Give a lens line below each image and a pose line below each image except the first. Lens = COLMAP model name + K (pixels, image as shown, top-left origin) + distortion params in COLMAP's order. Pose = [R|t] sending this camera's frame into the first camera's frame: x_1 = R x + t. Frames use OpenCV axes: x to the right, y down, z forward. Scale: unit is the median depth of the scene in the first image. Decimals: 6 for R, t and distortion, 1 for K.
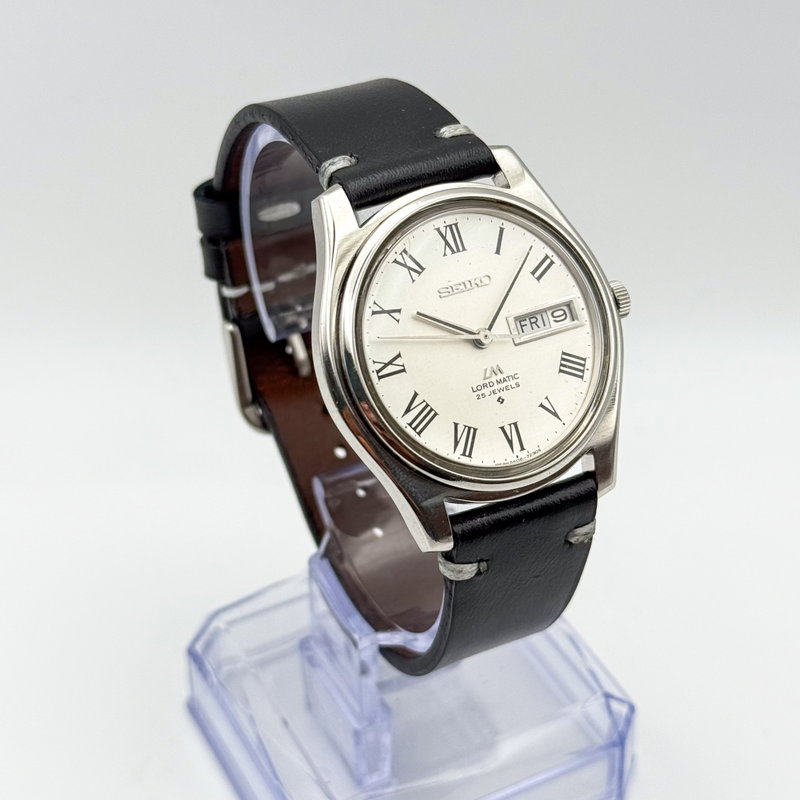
lens RADIAL K [[1689.2, 0, 399.3], [0, 1689.2, 397.6], [0, 0, 1]] dist [0.315641, 0.000000]
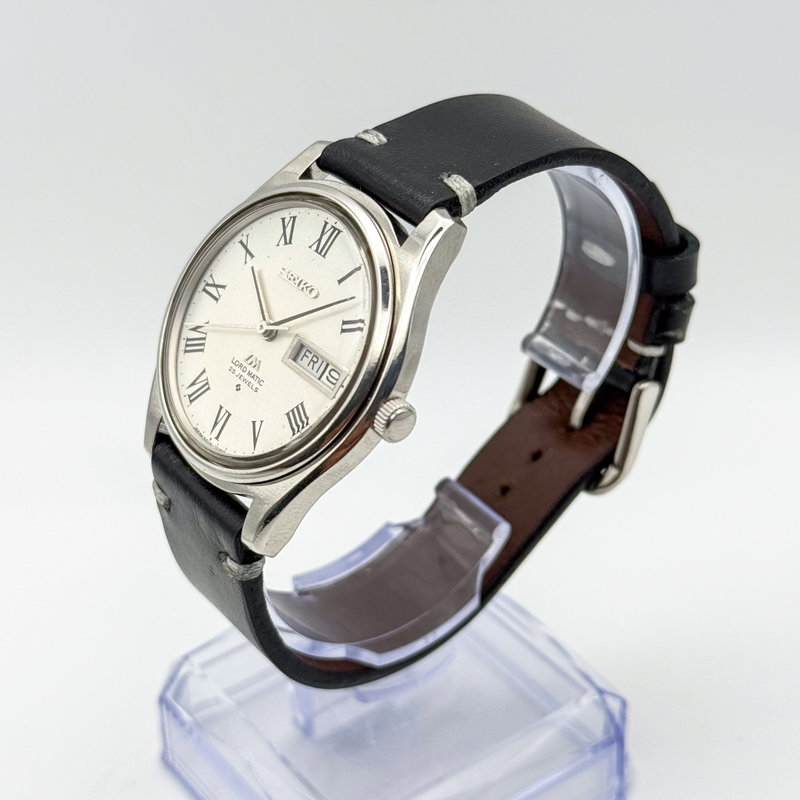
lens RADIAL K [[1689.2, 0, 399.3], [0, 1689.2, 405.5], [0, 0, 1]] dist [0.315641, 0.000000]
pose [[0.174140, 0.569115, -0.803607, 0.862463], [-0.575712, 0.720914, 0.385796, -0.419385], [0.798894, 0.395463, 0.453186, 0.620020]]
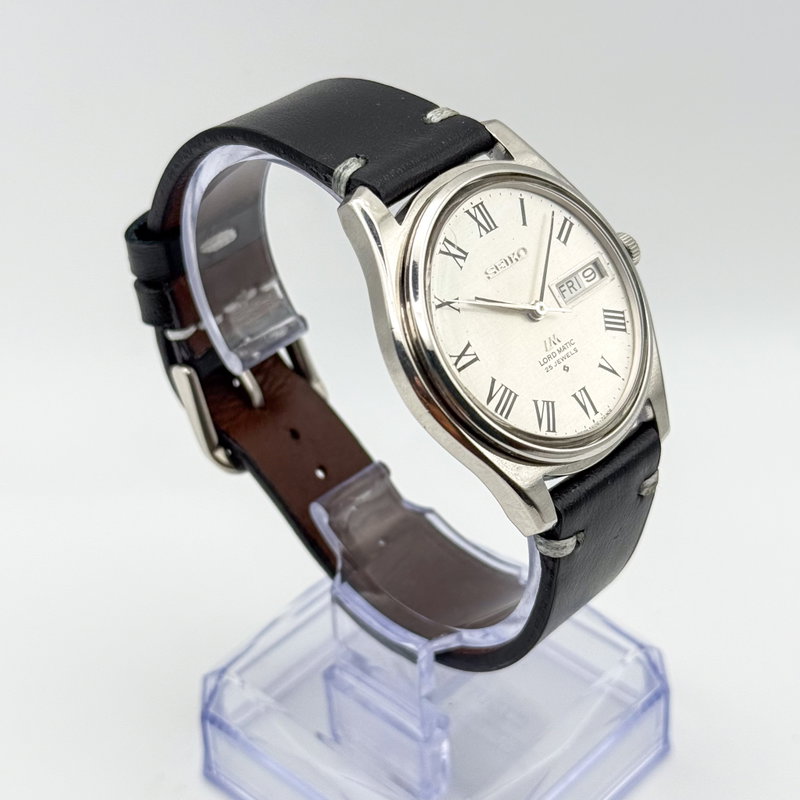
lens RADIAL K [[1689.2, 0, 395.6], [0, 1689.2, 395.3], [0, 0, 1]] dist [0.315641, 0.000000]
pose [[0.945338, -0.218207, 0.242325, -0.272584], [0.221624, 0.975040, 0.013419, -0.018242], [-0.239204, 0.041019, 0.970102, 0.063299]]
